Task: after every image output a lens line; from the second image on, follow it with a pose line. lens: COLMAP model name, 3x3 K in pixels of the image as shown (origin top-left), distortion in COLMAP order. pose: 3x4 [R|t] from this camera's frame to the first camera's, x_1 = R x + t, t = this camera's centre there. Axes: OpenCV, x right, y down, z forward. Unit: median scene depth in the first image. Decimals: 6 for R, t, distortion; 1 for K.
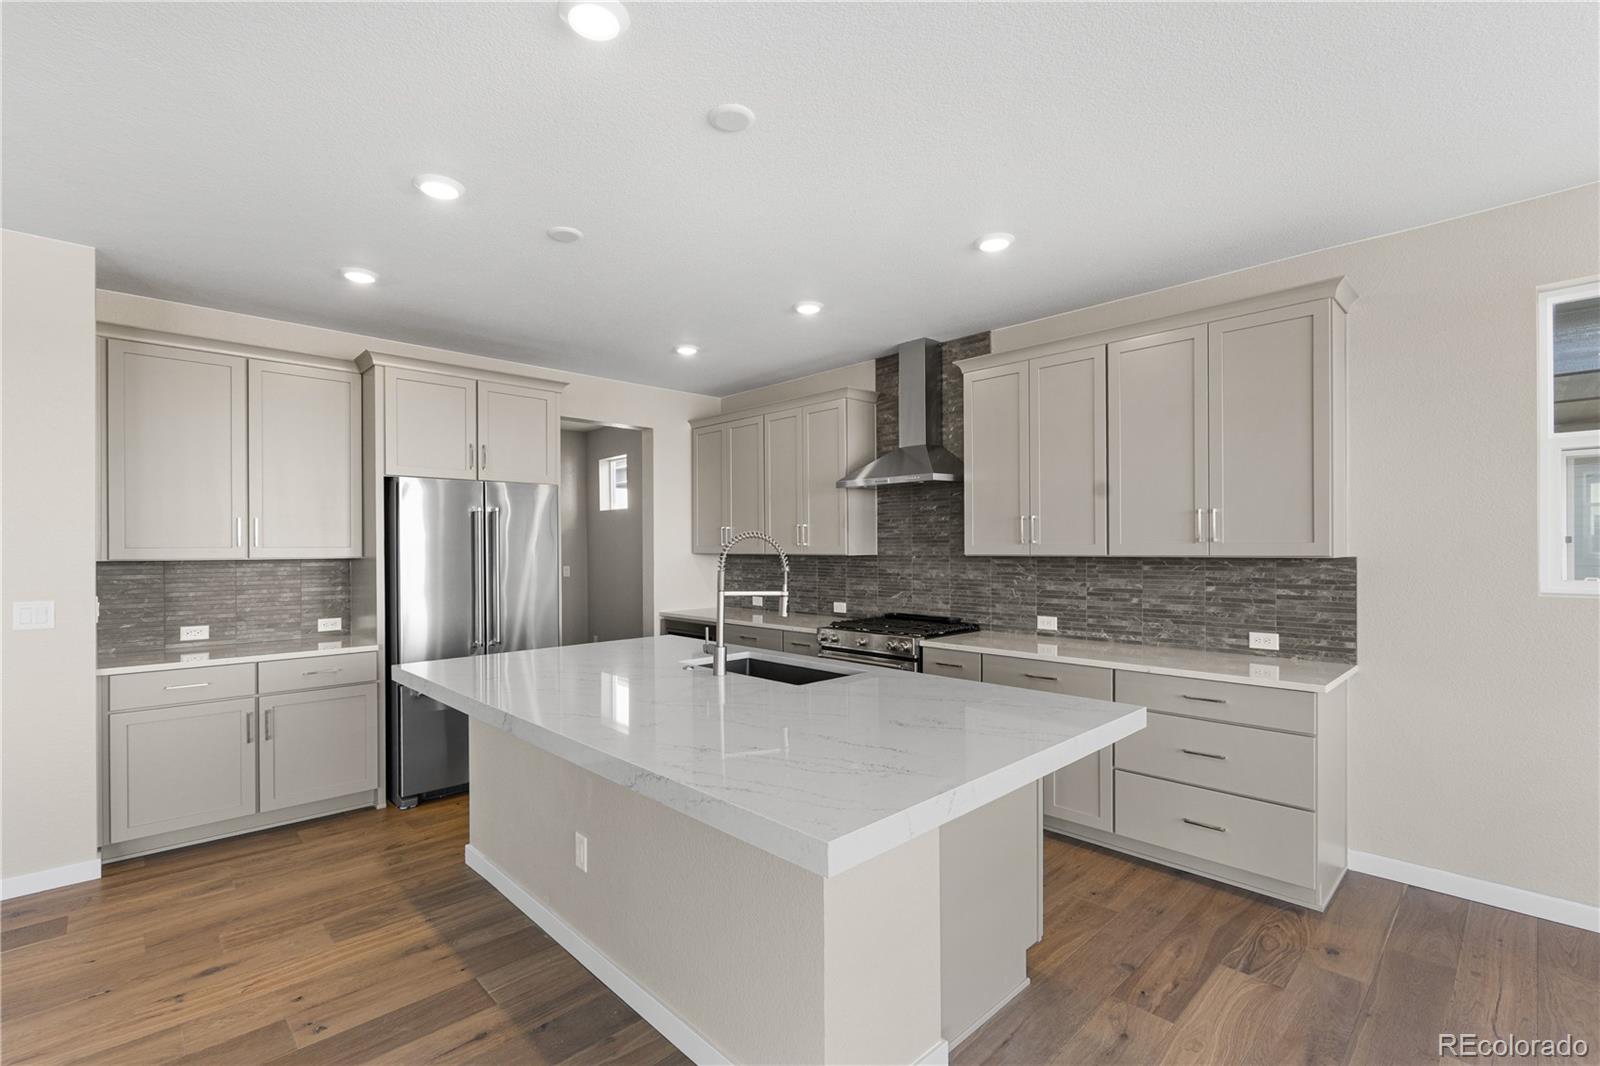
lens RADIAL K [[715.6, 0, 794.2], [0, 715.6, 538.3], [0, 0, 1]] dist [-0.004178, 0.000669]
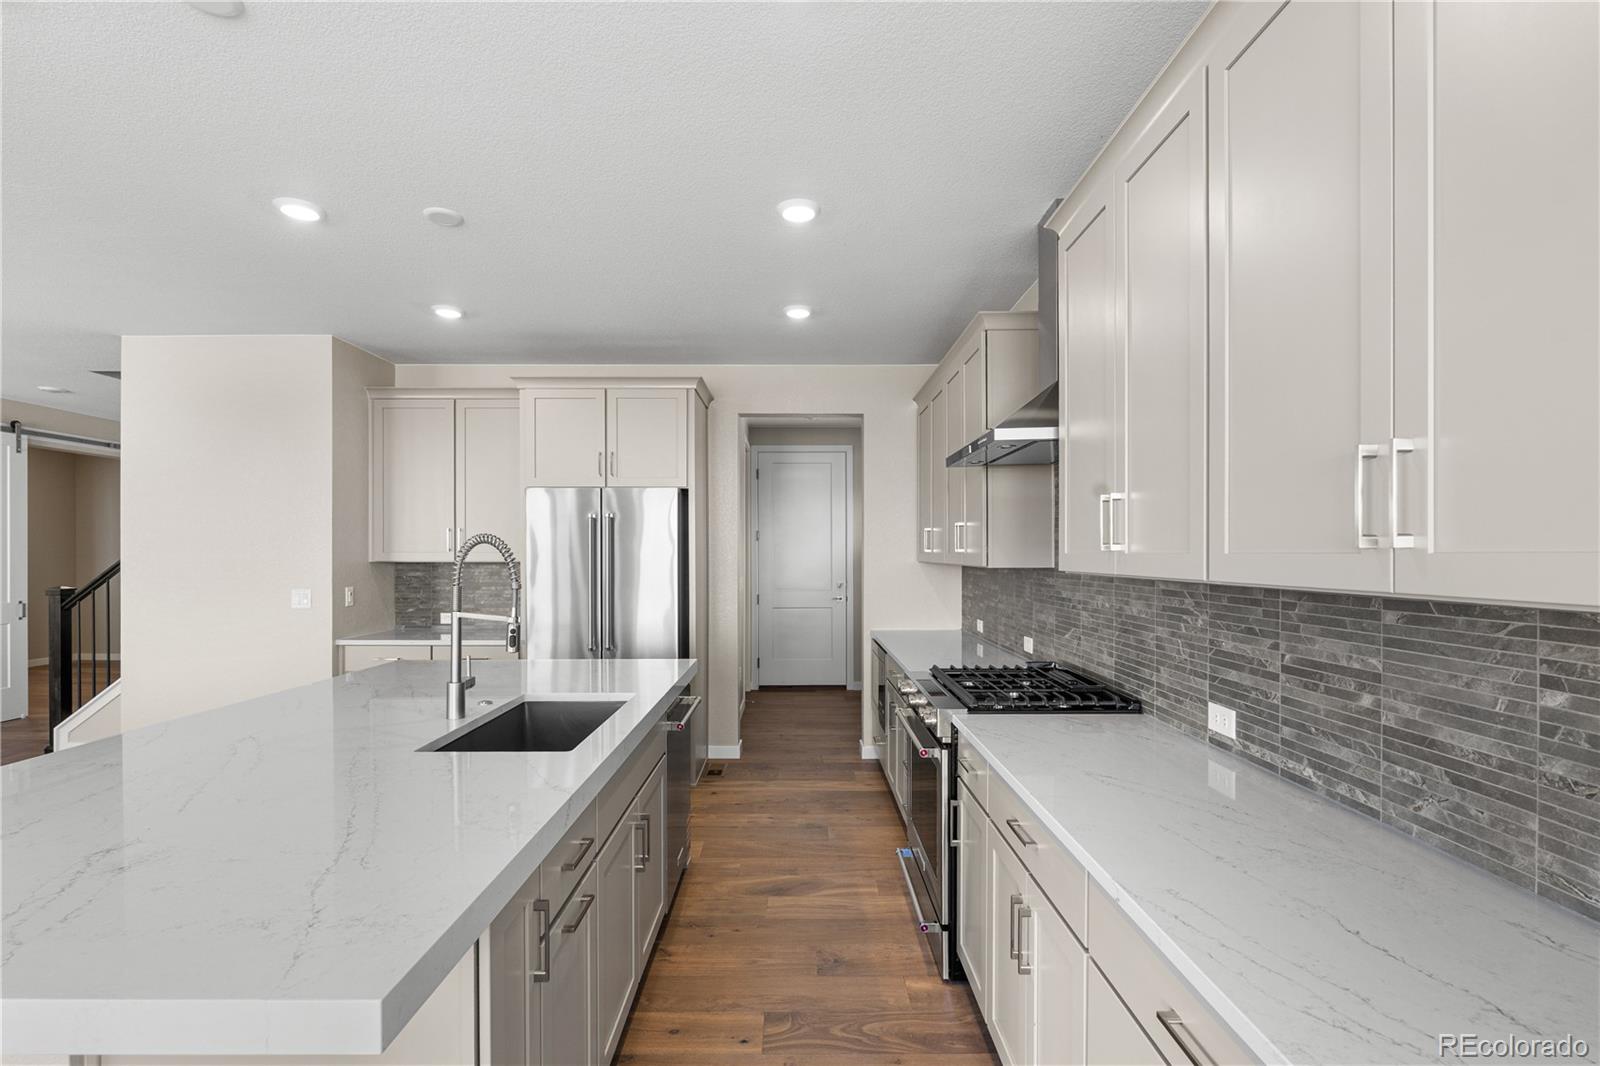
lens RADIAL K [[715.6, 0, 799.3], [0, 715.6, 548.2], [0, 0, 1]] dist [-0.004178, 0.000669]
pose [[0.723213, 0.000177, -0.690625, 0.508815], [0.004882, 0.999974, 0.005369, 0.001877], [0.690608, -0.007255, 0.723193, 0.501878]]
